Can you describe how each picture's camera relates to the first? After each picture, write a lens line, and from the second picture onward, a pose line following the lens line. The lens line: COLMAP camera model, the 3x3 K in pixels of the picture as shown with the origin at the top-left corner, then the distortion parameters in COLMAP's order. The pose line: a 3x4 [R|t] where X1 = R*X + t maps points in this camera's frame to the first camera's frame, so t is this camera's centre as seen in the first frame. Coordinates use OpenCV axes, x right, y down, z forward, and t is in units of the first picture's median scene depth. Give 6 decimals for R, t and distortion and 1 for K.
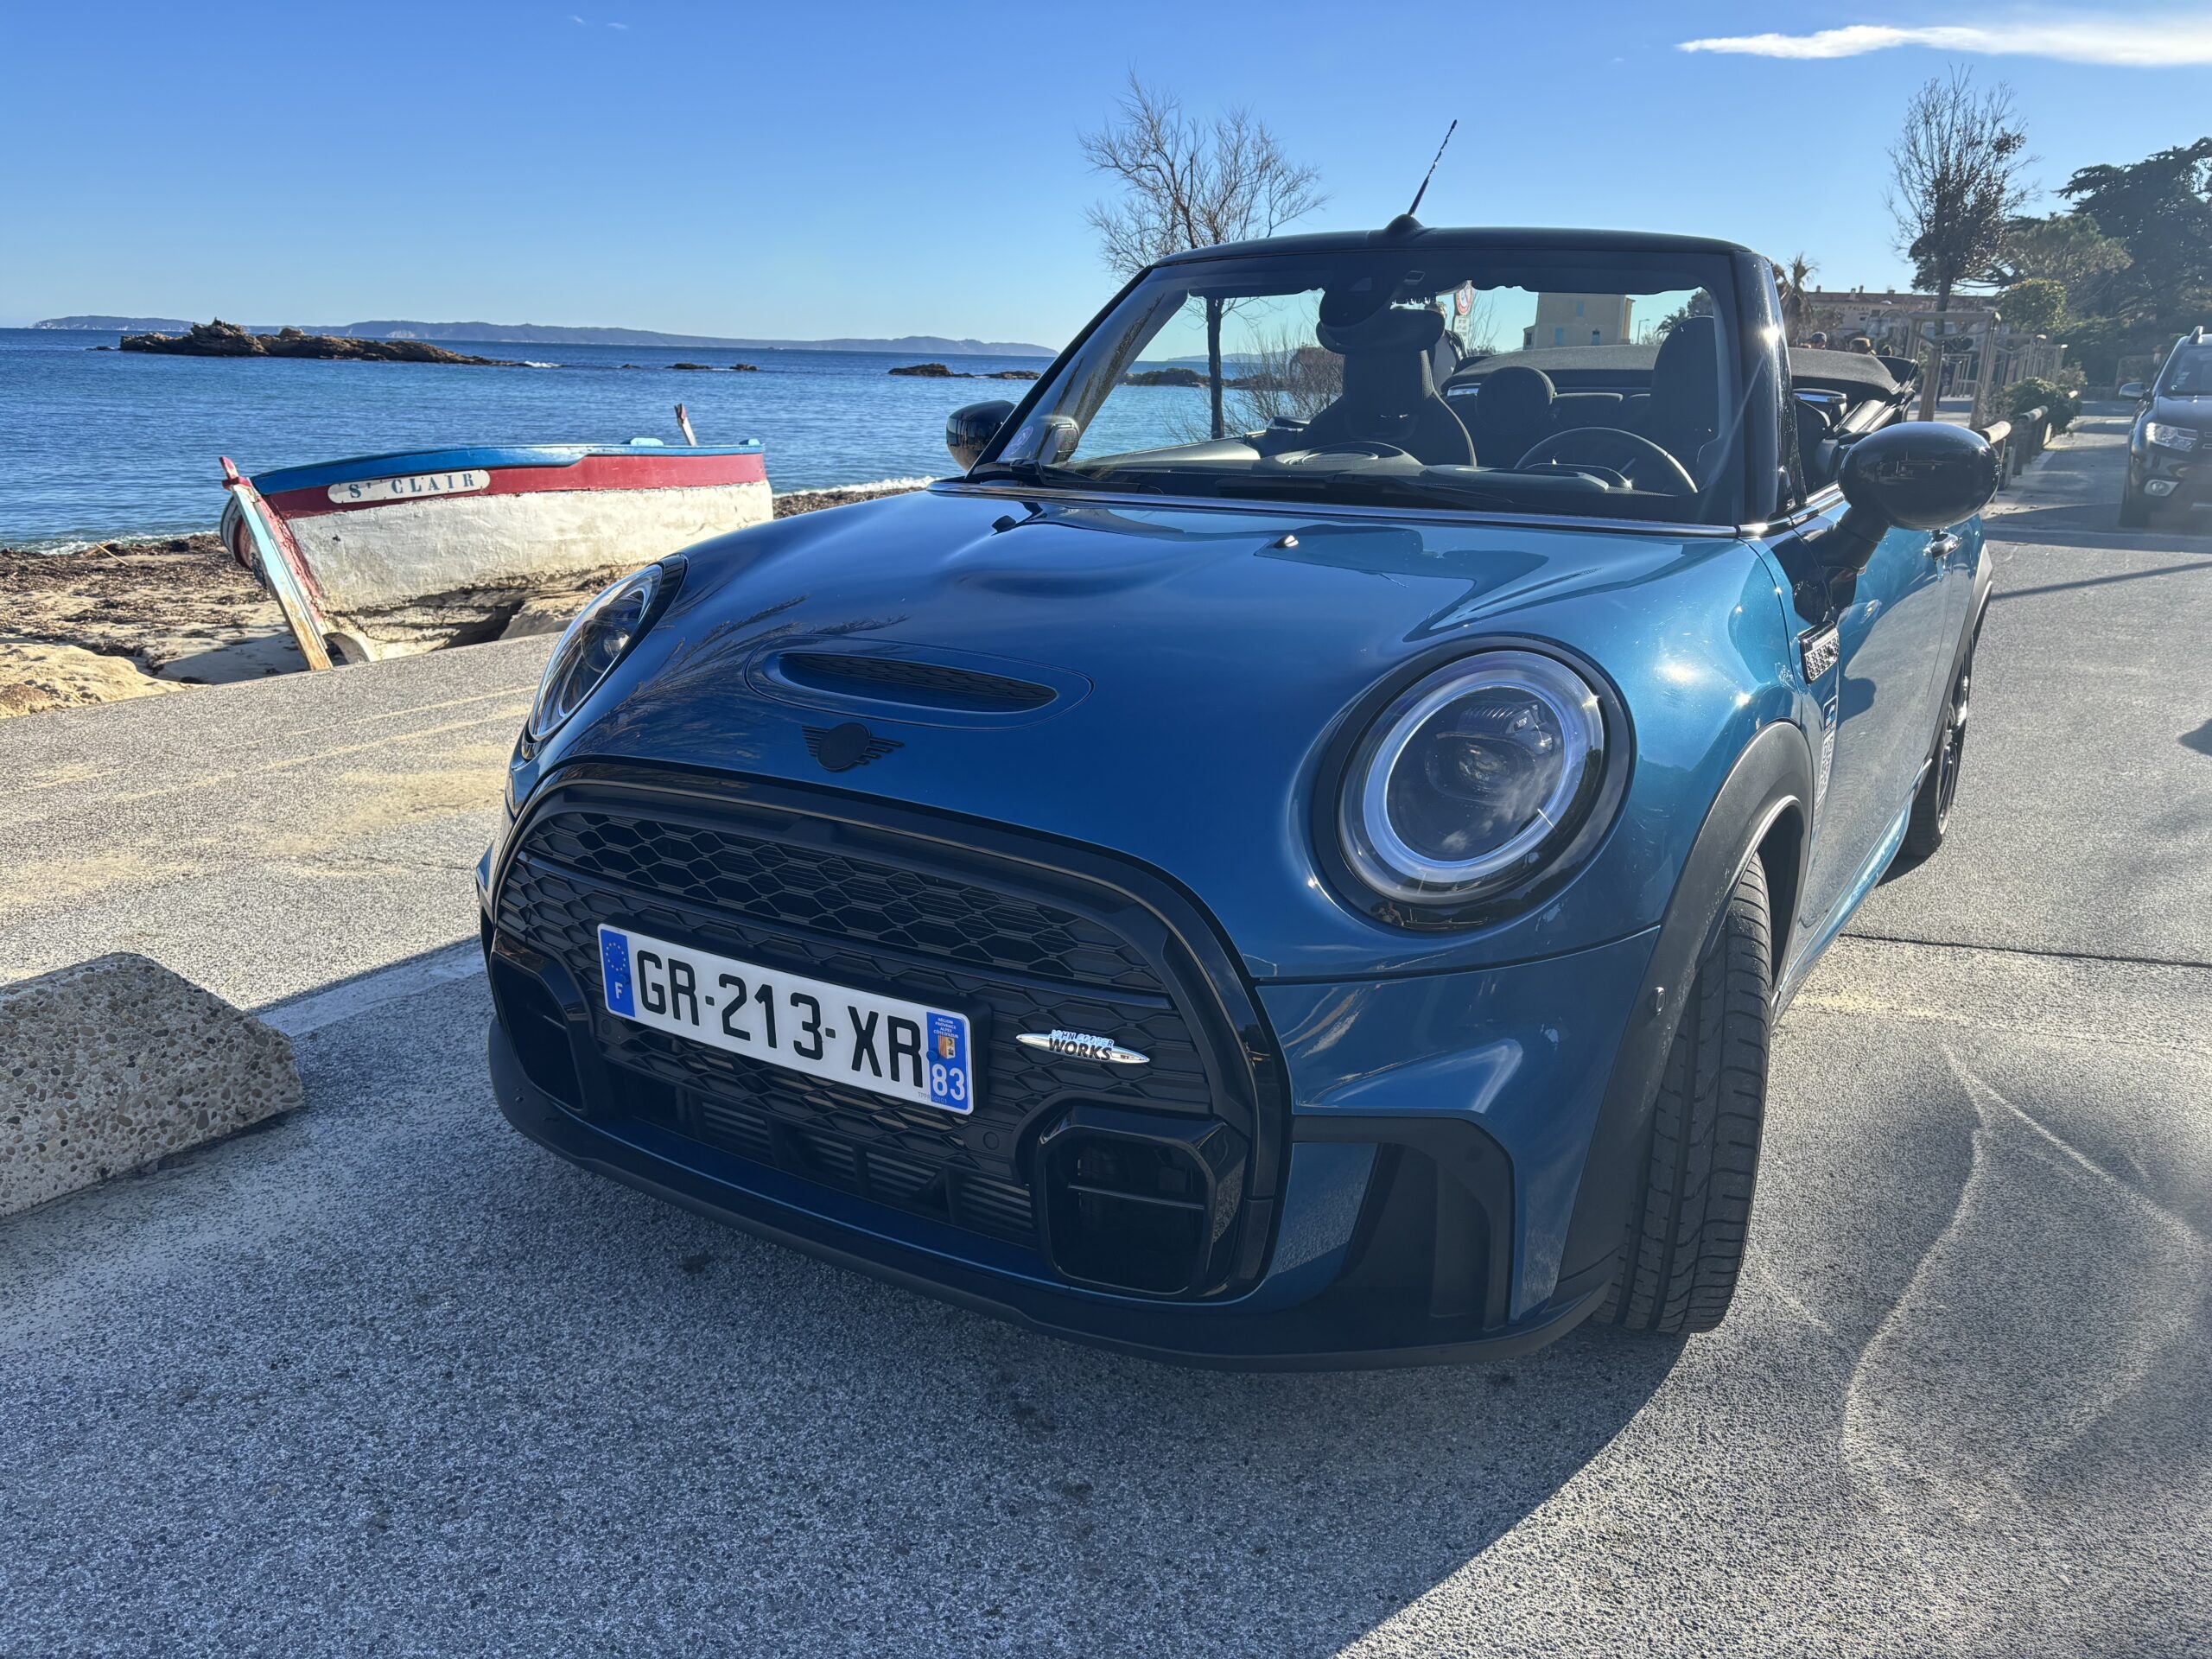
lens RADIAL K [[1713.1, 0, 1085.6], [0, 1713.1, 839.8], [0, 0, 1]] dist [0.059042, -0.086172]
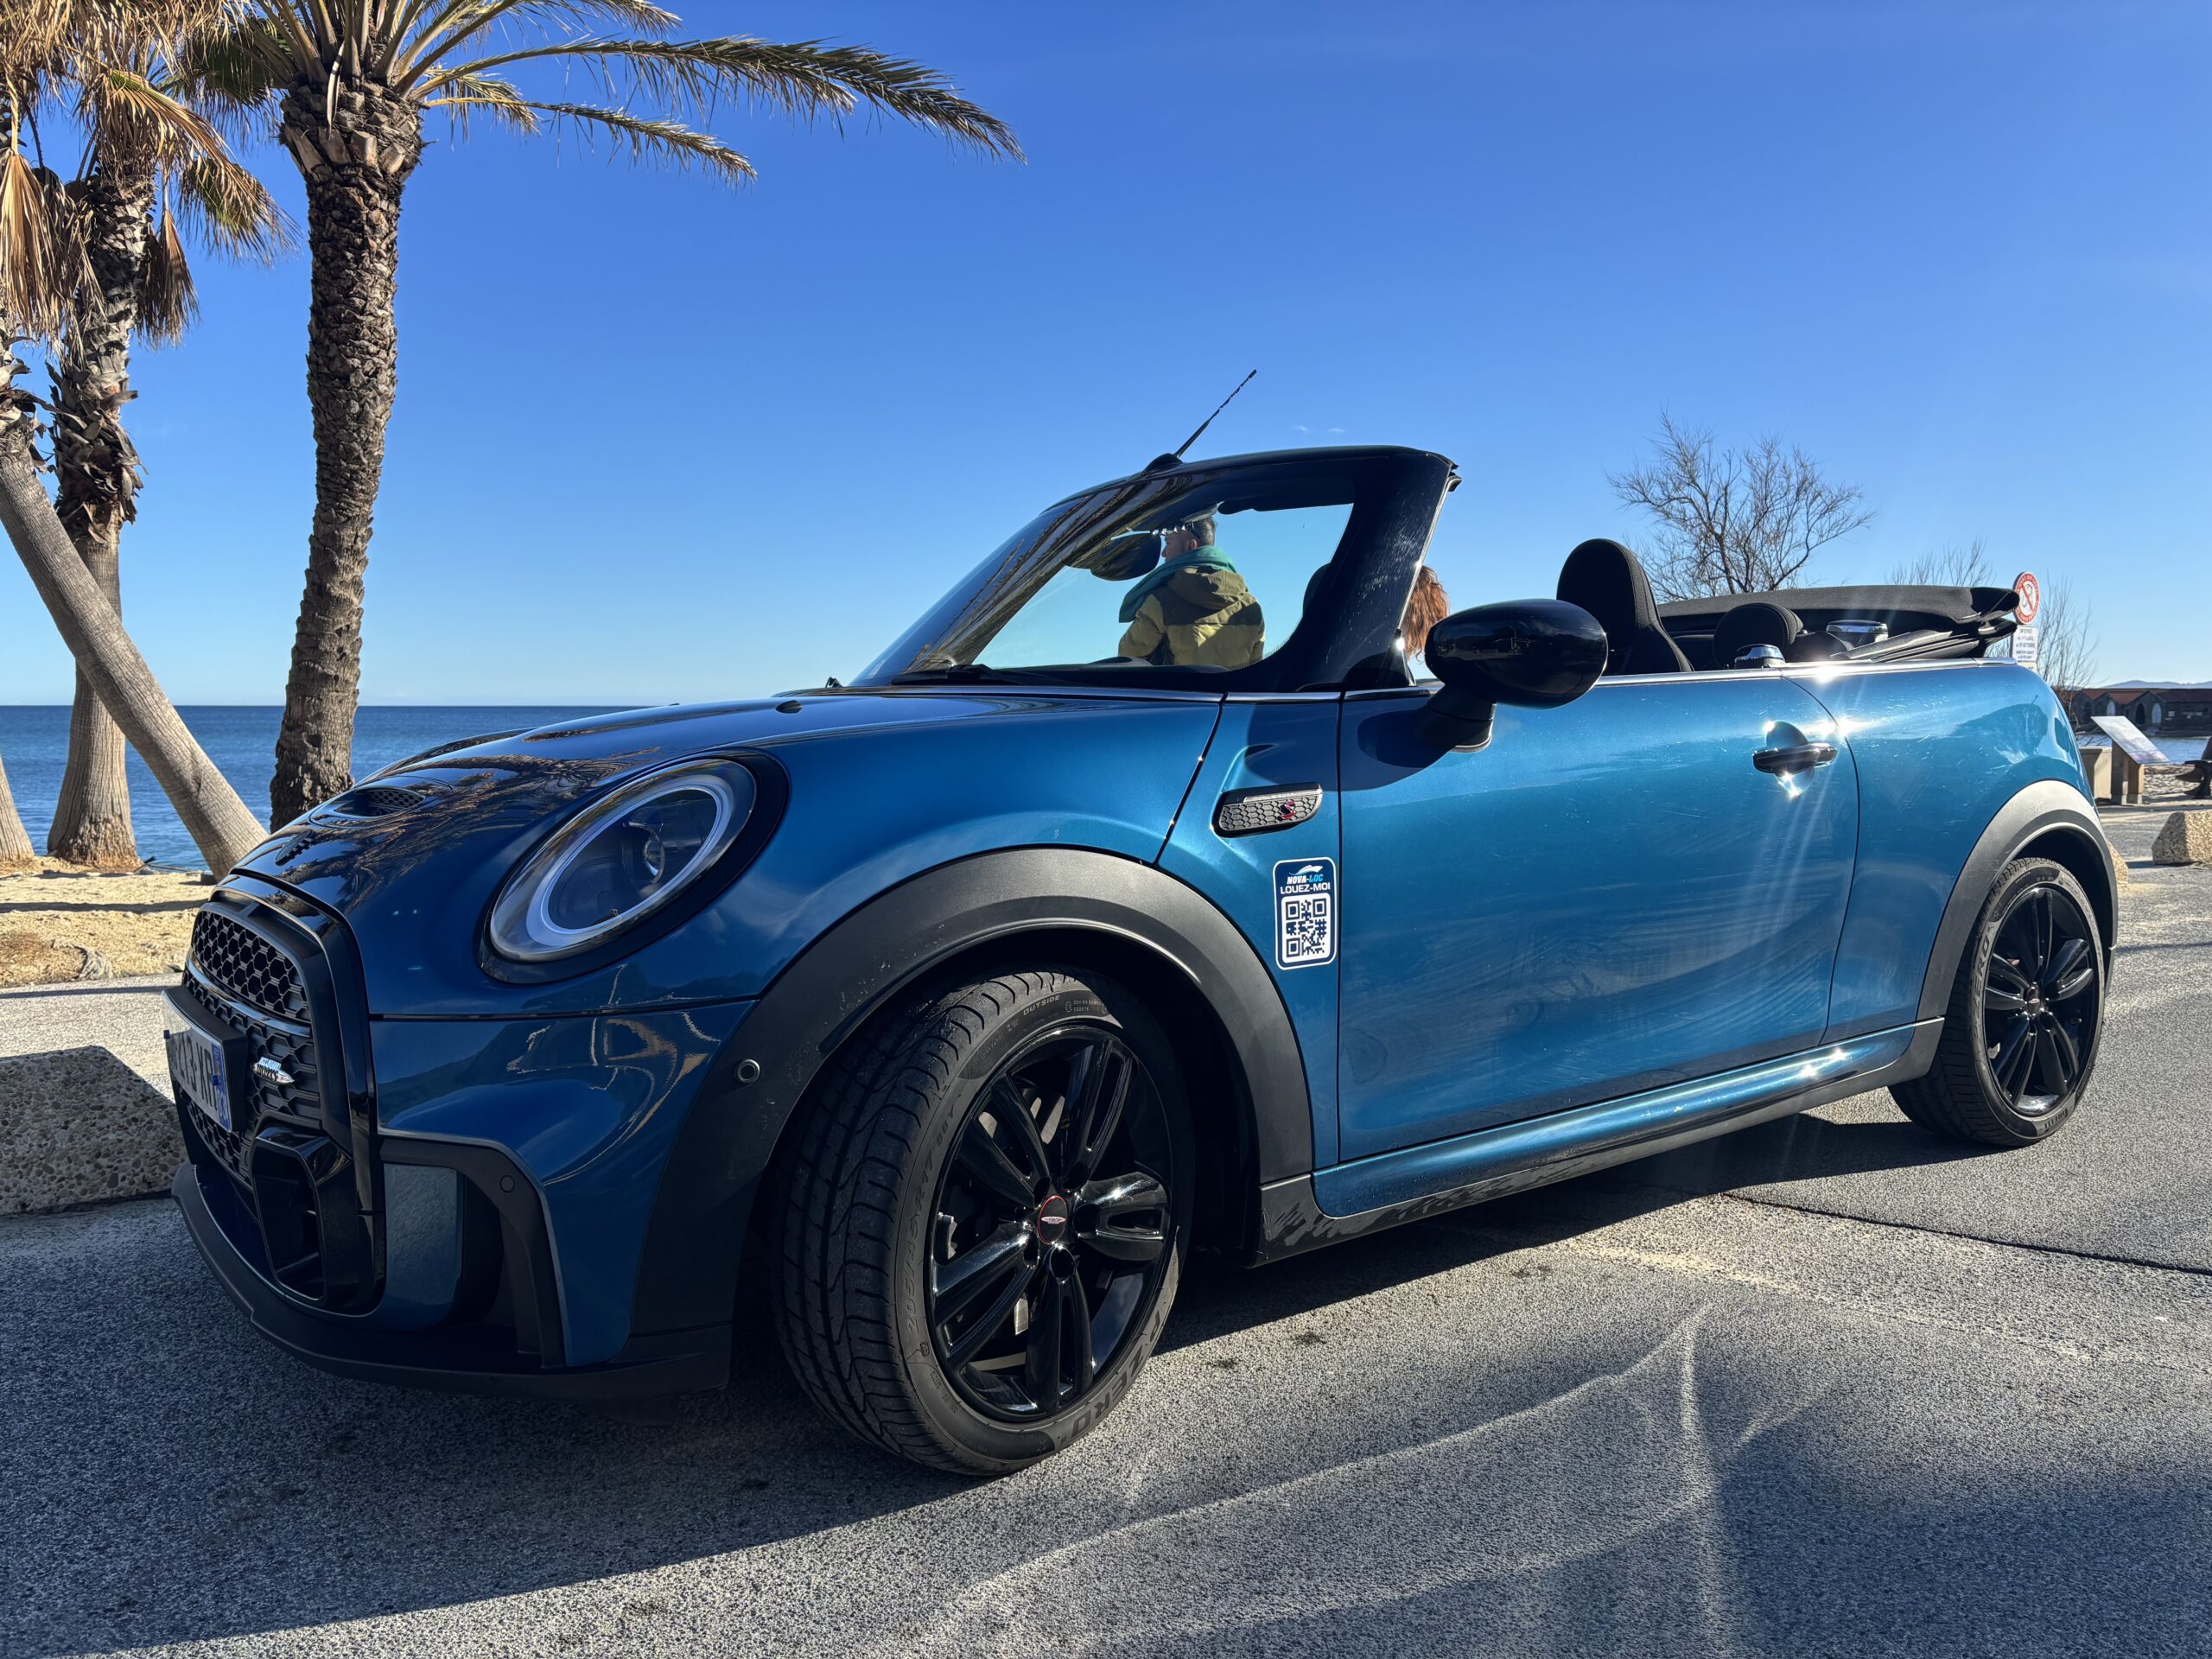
lens RADIAL K [[1713.1, 0, 1115.9], [0, 1713.1, 831.7], [0, 0, 1]] dist [0.059042, -0.086172]
pose [[0.923184, 0.003784, -0.384341, 0.654221], [-0.083353, 0.978126, -0.190584, 0.091053], [0.375212, 0.207980, 0.903305, 0.071440]]
